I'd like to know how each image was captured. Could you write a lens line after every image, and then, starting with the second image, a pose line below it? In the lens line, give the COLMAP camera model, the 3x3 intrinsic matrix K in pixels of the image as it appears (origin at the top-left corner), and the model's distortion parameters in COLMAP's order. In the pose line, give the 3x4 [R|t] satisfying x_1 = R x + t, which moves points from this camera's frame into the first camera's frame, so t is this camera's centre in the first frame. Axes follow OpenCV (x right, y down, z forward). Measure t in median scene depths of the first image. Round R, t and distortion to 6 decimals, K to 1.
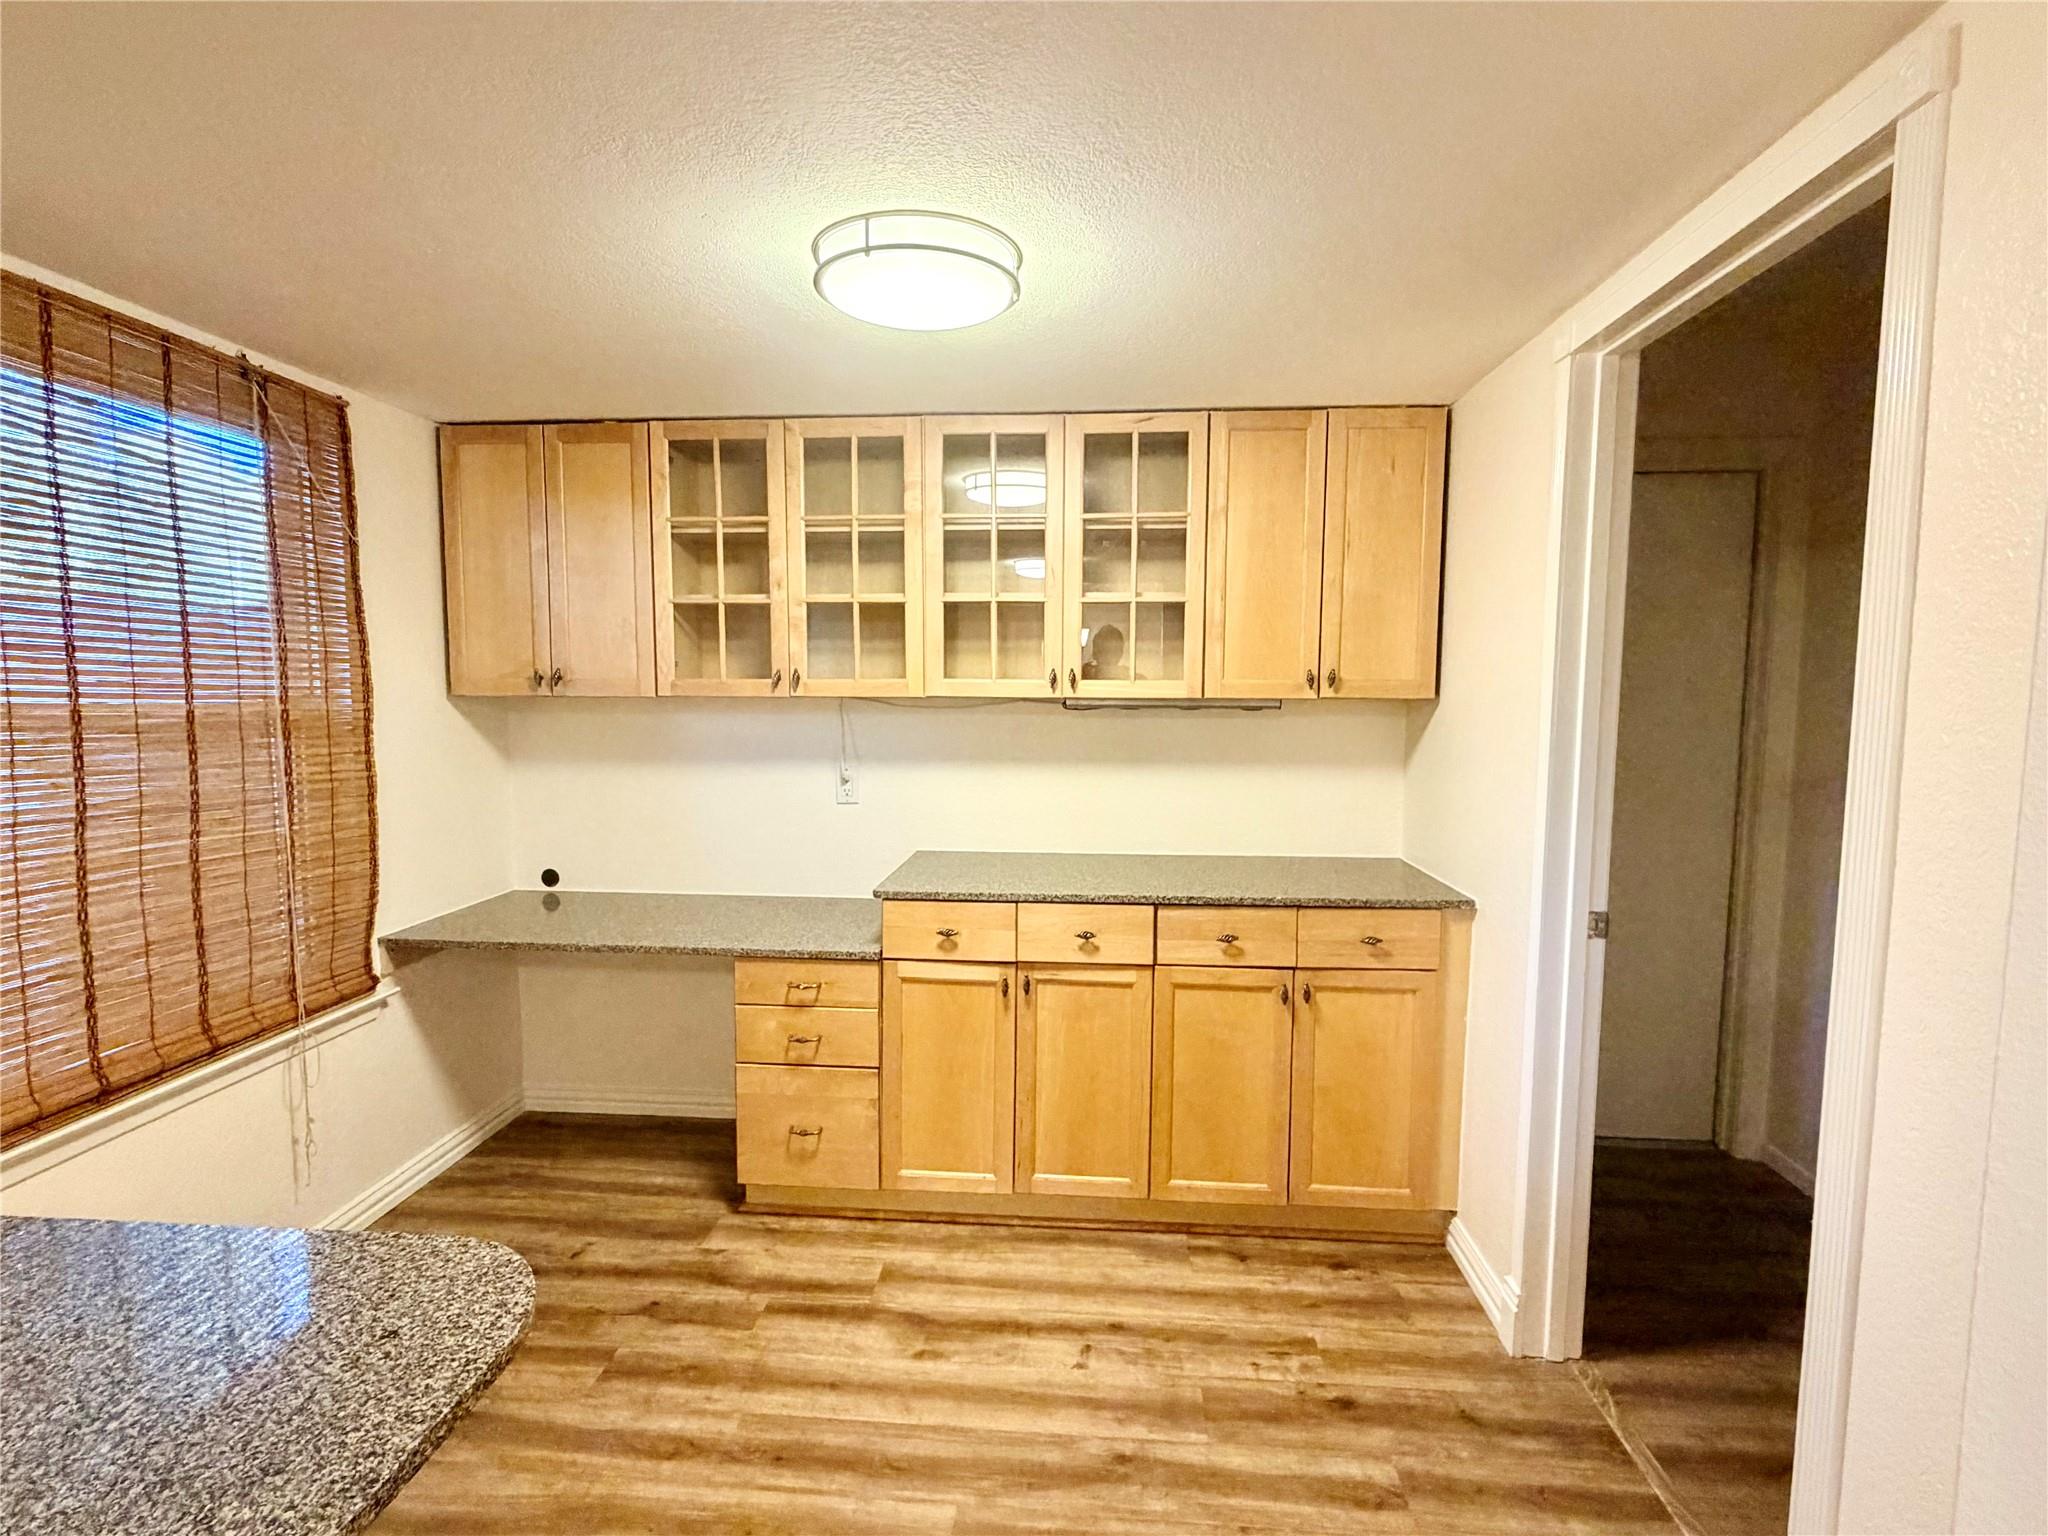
lens RADIAL K [[1016.7, 0, 1024.3], [0, 1016.7, 772.7], [0, 0, 1]] dist [0.001071, 0.000818]
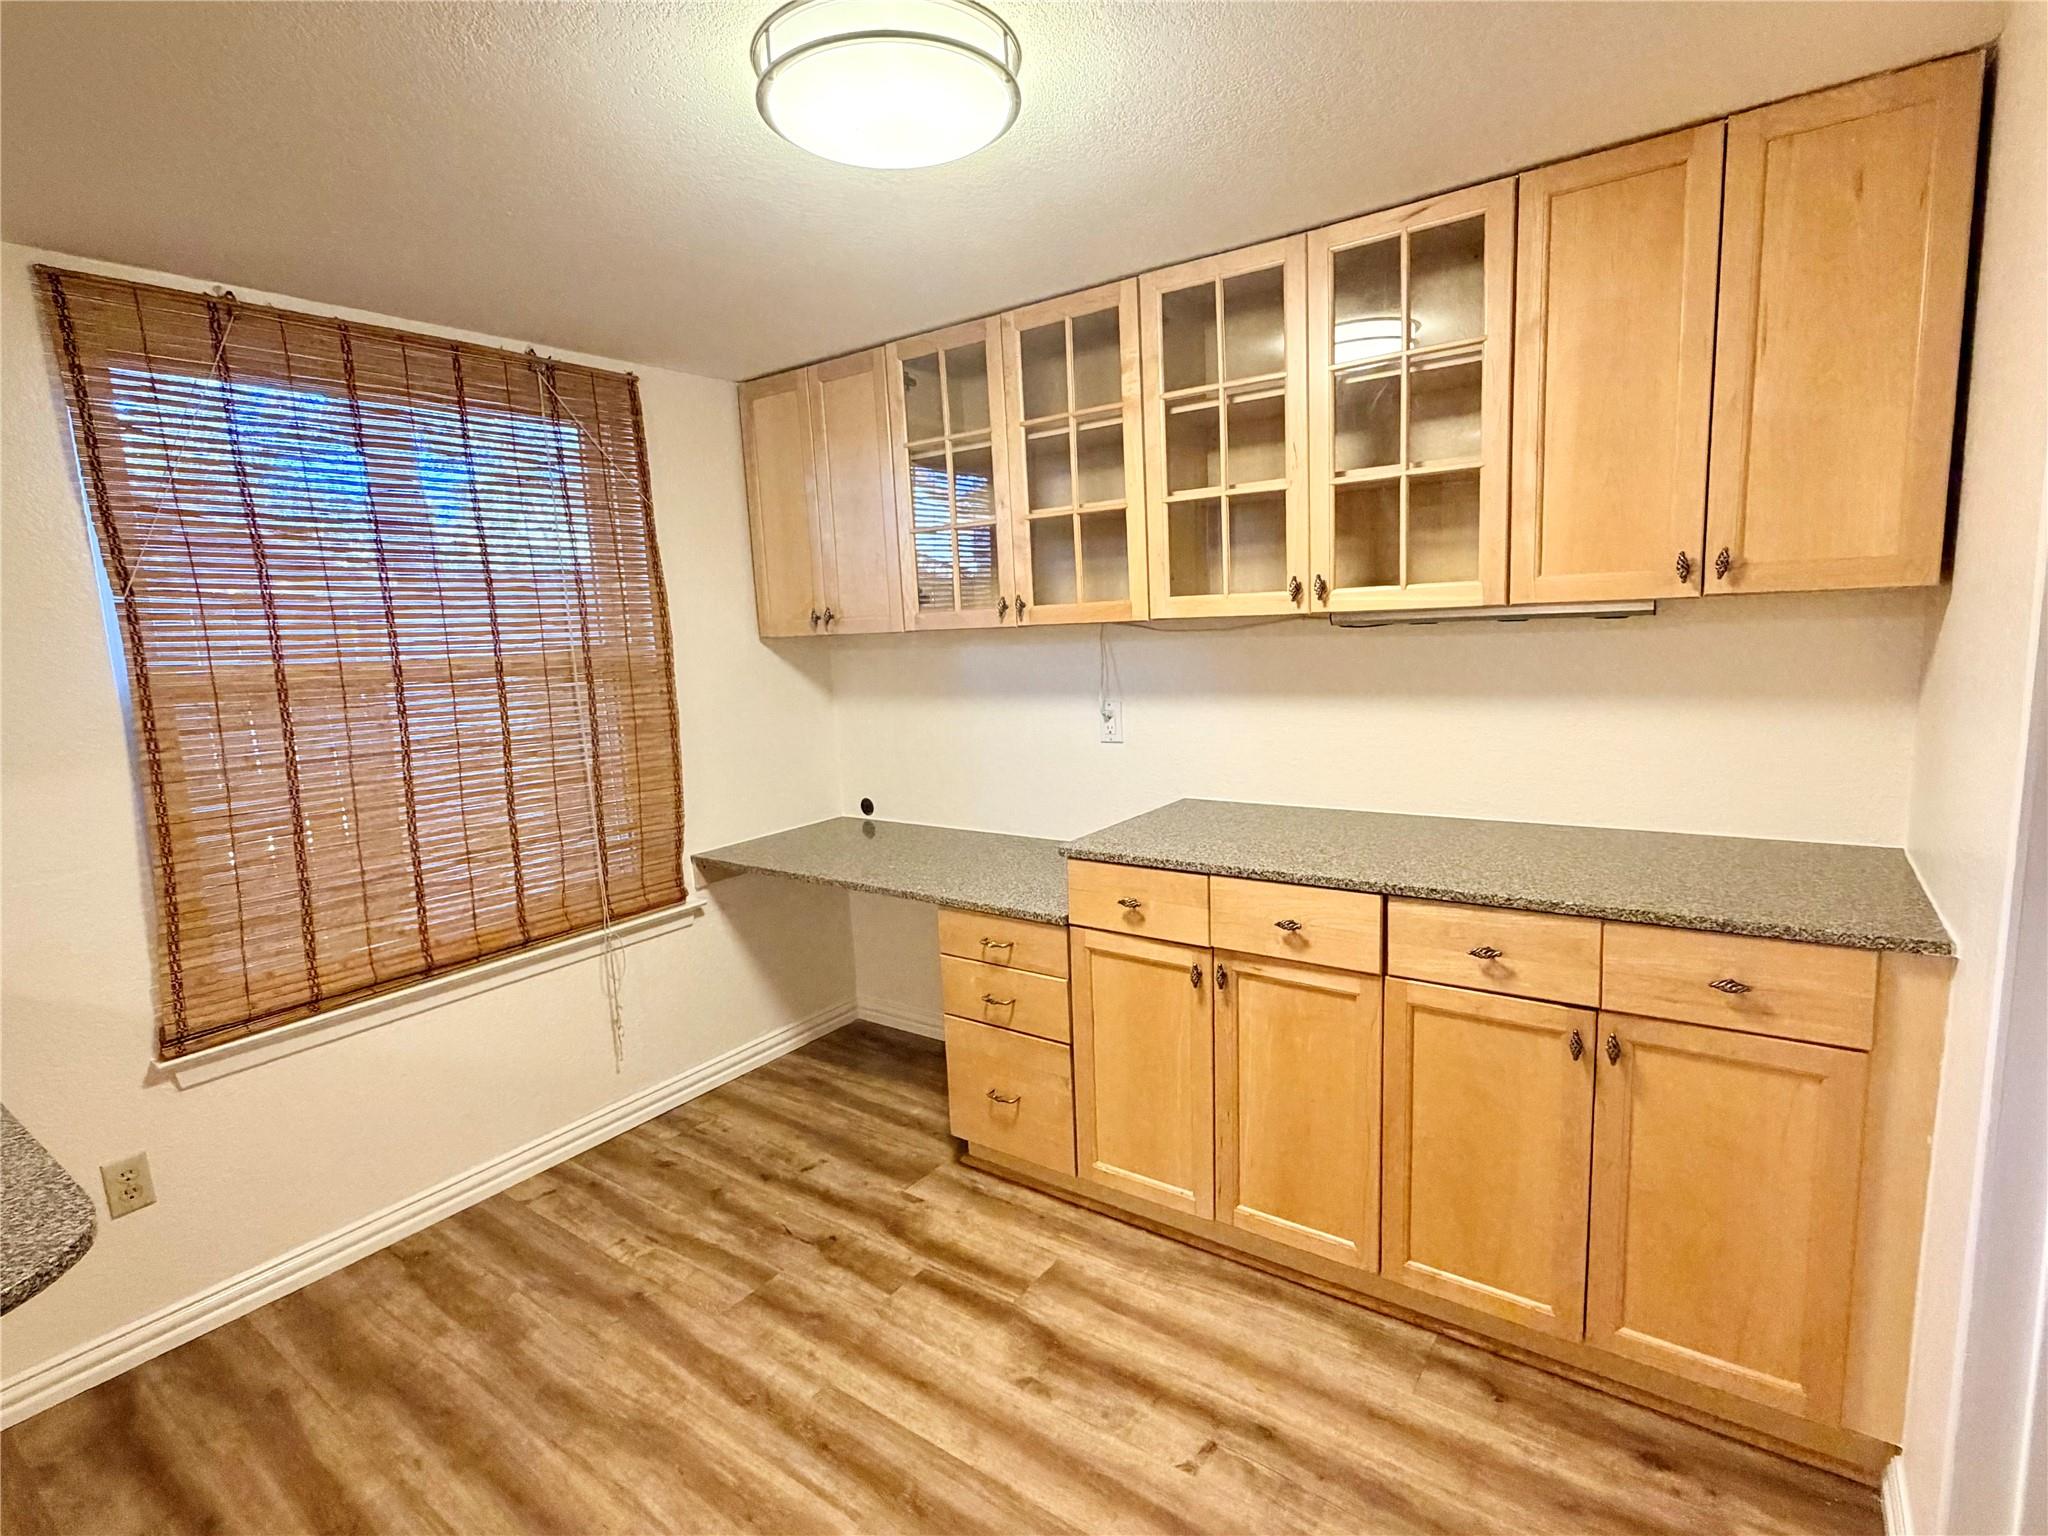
lens RADIAL K [[1016.7, 0, 1022.3], [0, 1016.7, 768.5], [0, 0, 1]] dist [0.001071, 0.000818]
pose [[0.852713, 0.032472, -0.521370, 0.282633], [0.006425, 0.997339, 0.072623, -0.015393], [0.522340, -0.065276, 0.850235, 0.243766]]
